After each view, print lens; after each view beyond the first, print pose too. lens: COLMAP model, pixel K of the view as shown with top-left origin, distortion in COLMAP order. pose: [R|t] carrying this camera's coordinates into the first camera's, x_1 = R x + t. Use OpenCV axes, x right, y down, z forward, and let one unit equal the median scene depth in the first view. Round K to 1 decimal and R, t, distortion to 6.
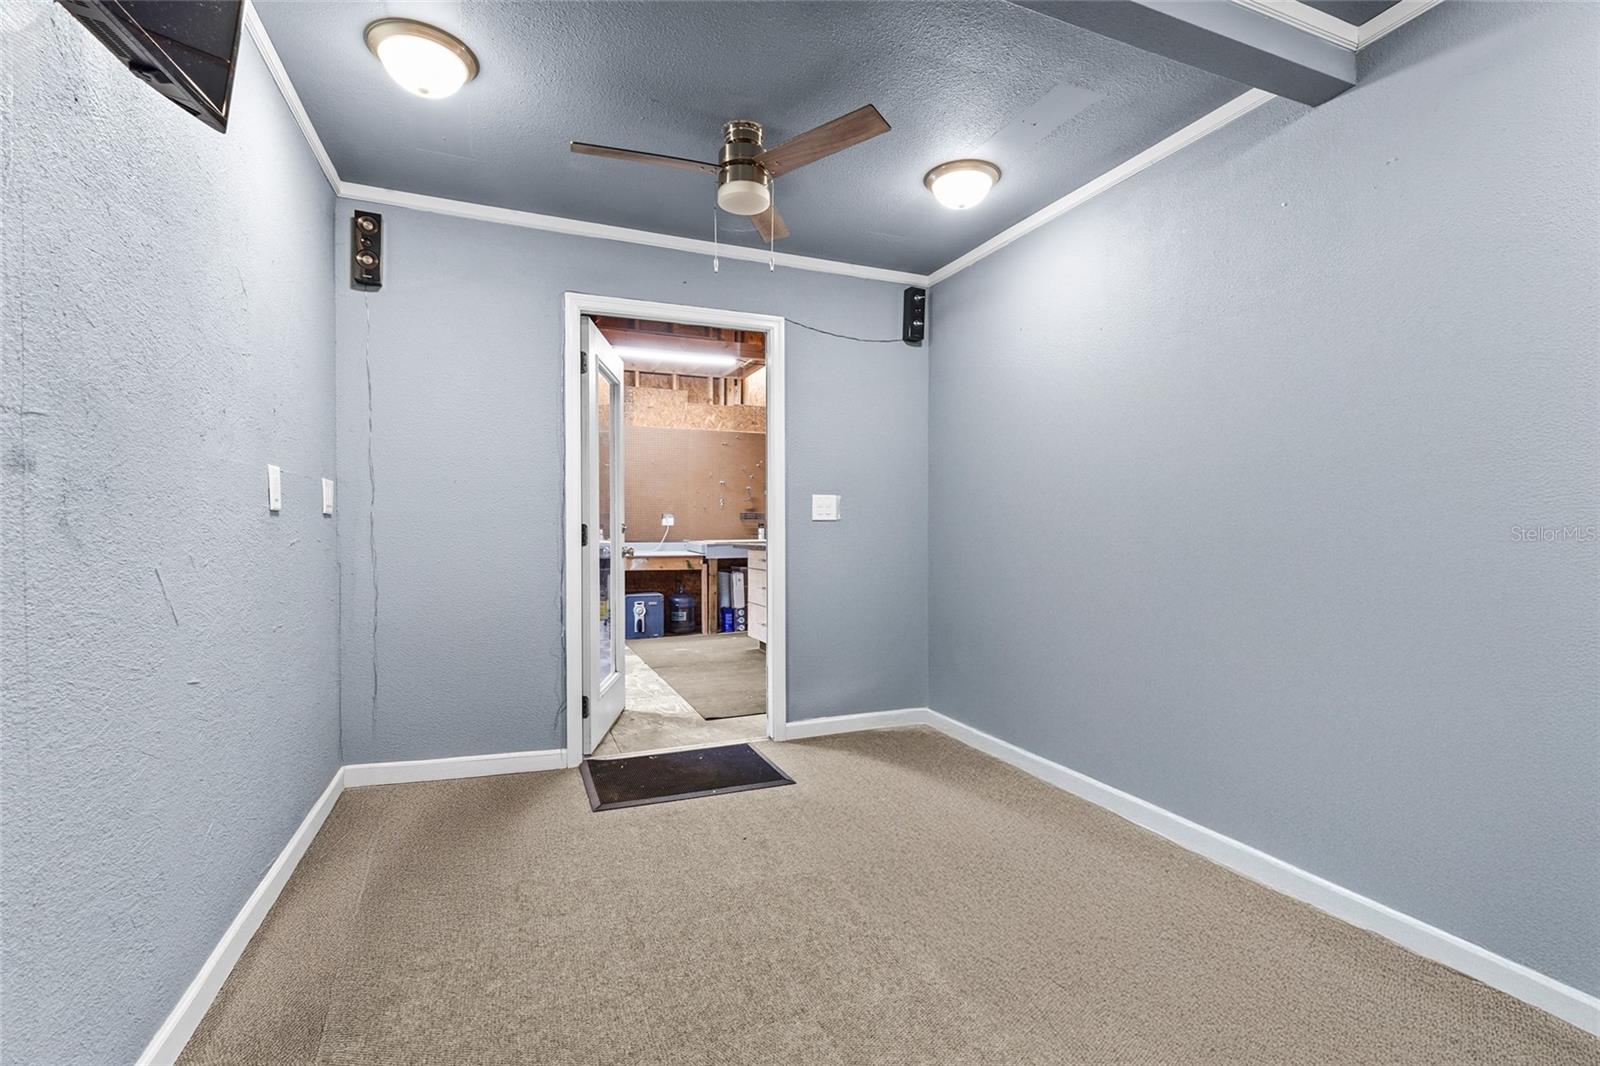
lens RADIAL K [[717.0, 0, 801.3], [0, 717.0, 531.2], [0, 0, 1]] dist [-0.000704, -0.000032]
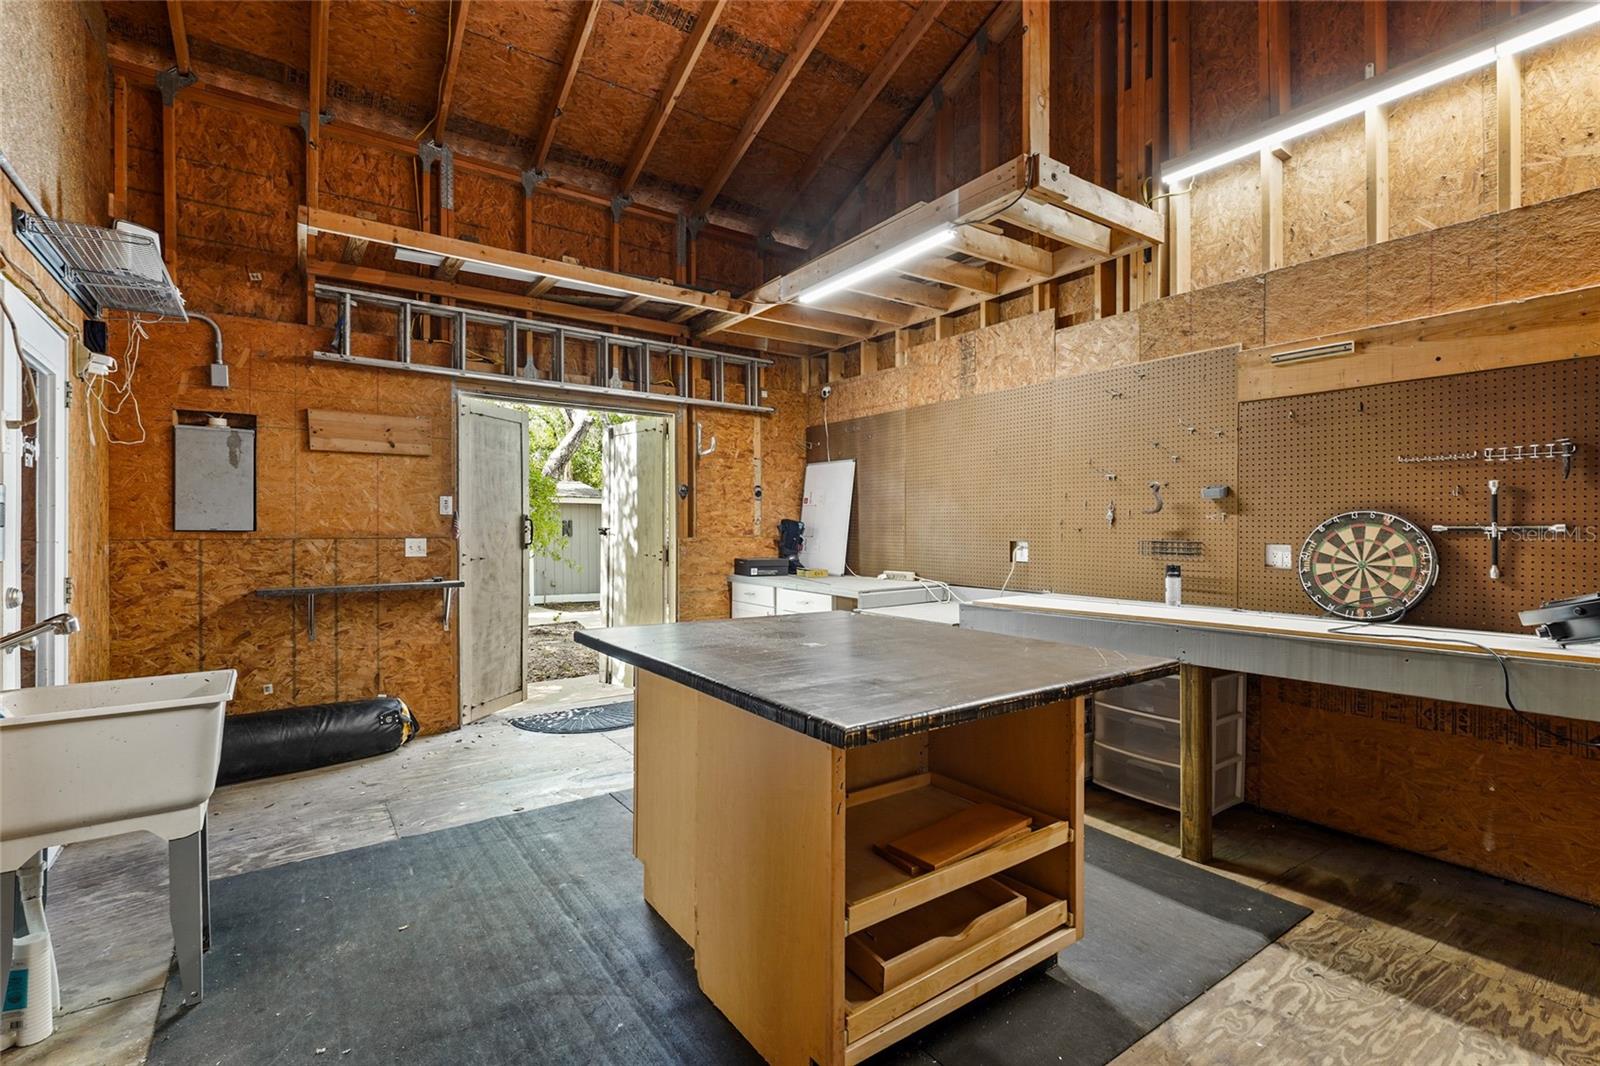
lens RADIAL K [[720.2, 0, 800.6], [0, 720.2, 530.3], [0, 0, 1]] dist [0.000173, 0.000050]
pose [[0.231948, 0.000746, -0.972728, 0.315811], [-0.007575, 0.999971, -0.001039, -0.030327], [0.972699, 0.007609, 0.231947, 0.700020]]
